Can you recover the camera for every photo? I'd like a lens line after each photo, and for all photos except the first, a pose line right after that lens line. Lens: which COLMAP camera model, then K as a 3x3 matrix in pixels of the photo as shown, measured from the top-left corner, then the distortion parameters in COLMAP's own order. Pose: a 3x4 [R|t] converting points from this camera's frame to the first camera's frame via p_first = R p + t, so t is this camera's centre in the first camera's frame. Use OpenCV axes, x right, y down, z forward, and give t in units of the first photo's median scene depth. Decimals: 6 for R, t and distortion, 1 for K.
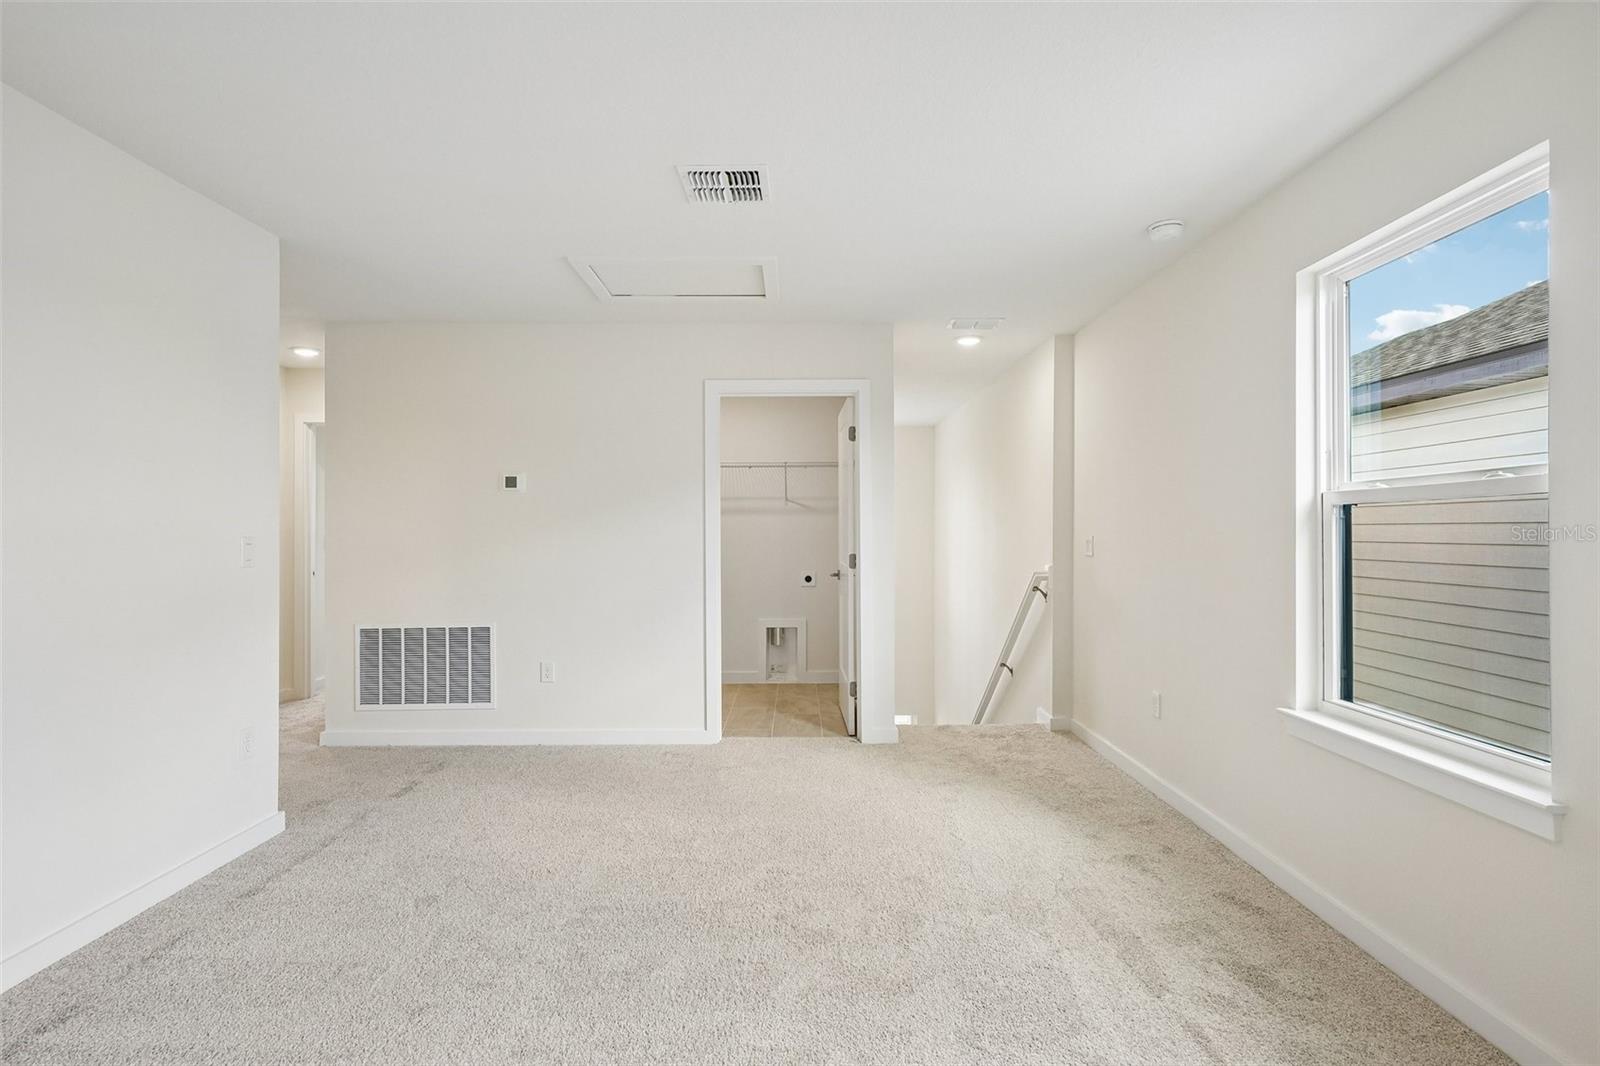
lens RADIAL K [[786.7, 0, 802.3], [0, 786.7, 524.8], [0, 0, 1]] dist [0.007943, 0.001260]
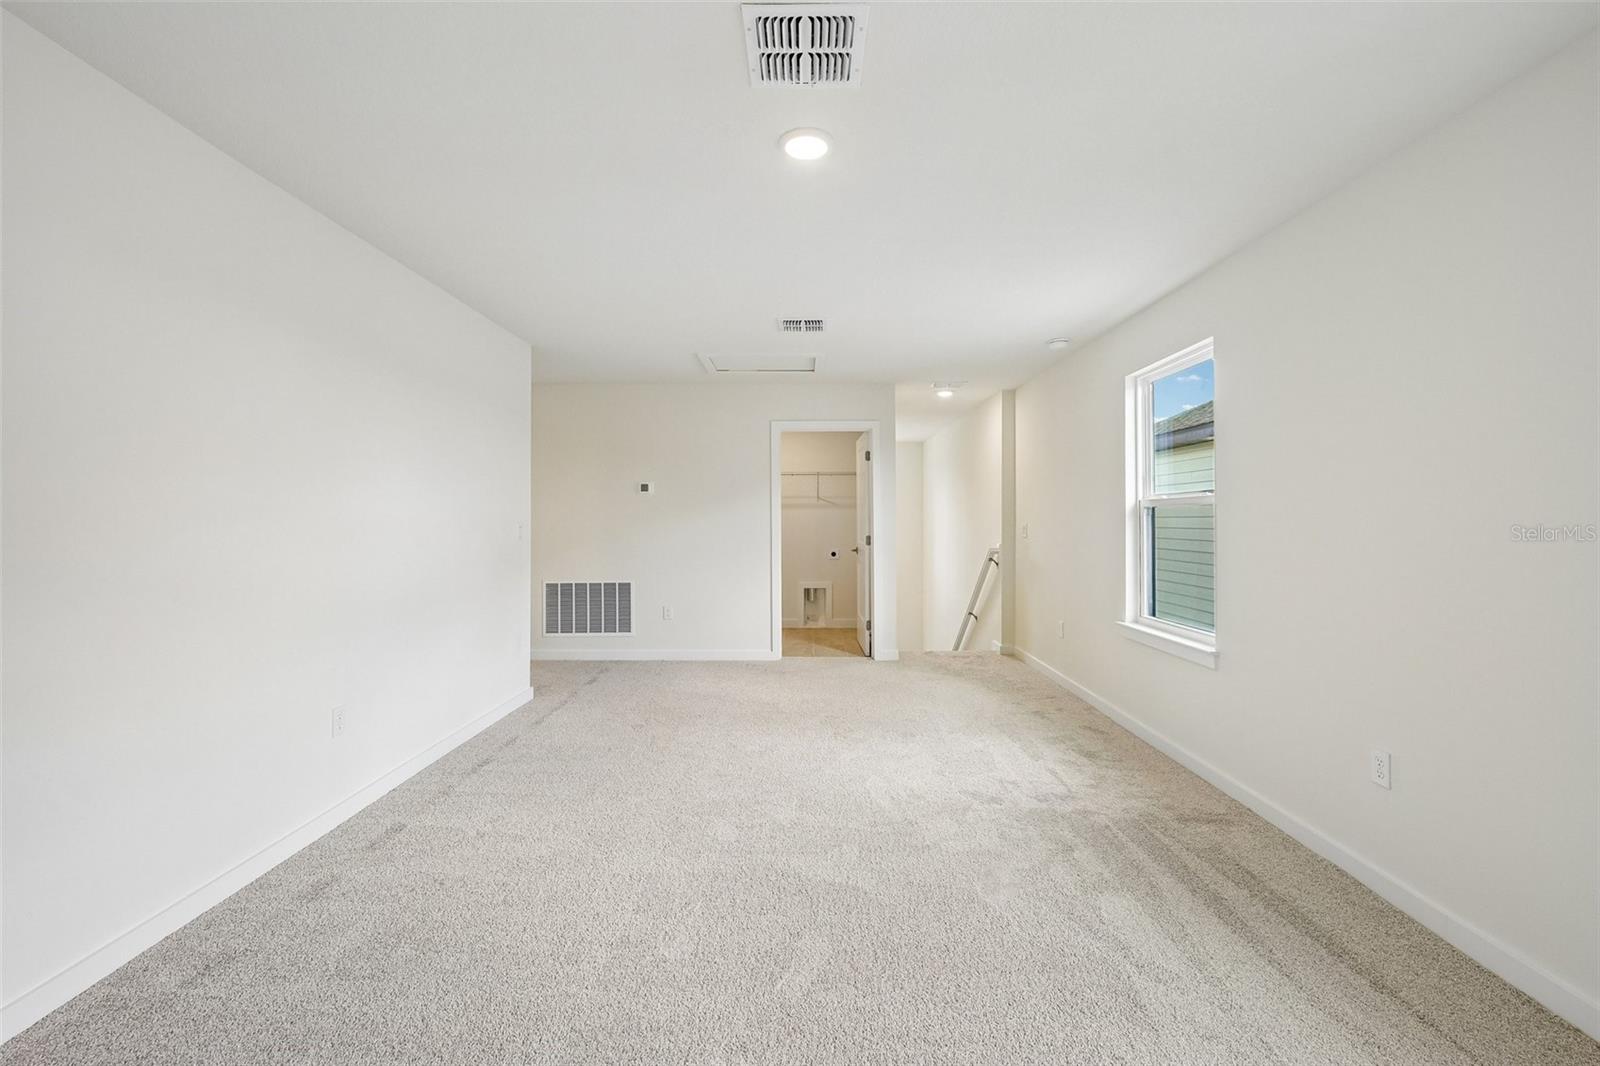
lens RADIAL K [[685.4, 0, 797.4], [0, 685.4, 495.5], [0, 0, 1]] dist [0.000283, -0.000024]
pose [[0.999861, 0.002093, -0.016547, -0.052106], [-0.002539, 0.999633, -0.026970, -0.004208], [0.016485, 0.027008, 0.999499, -0.331654]]
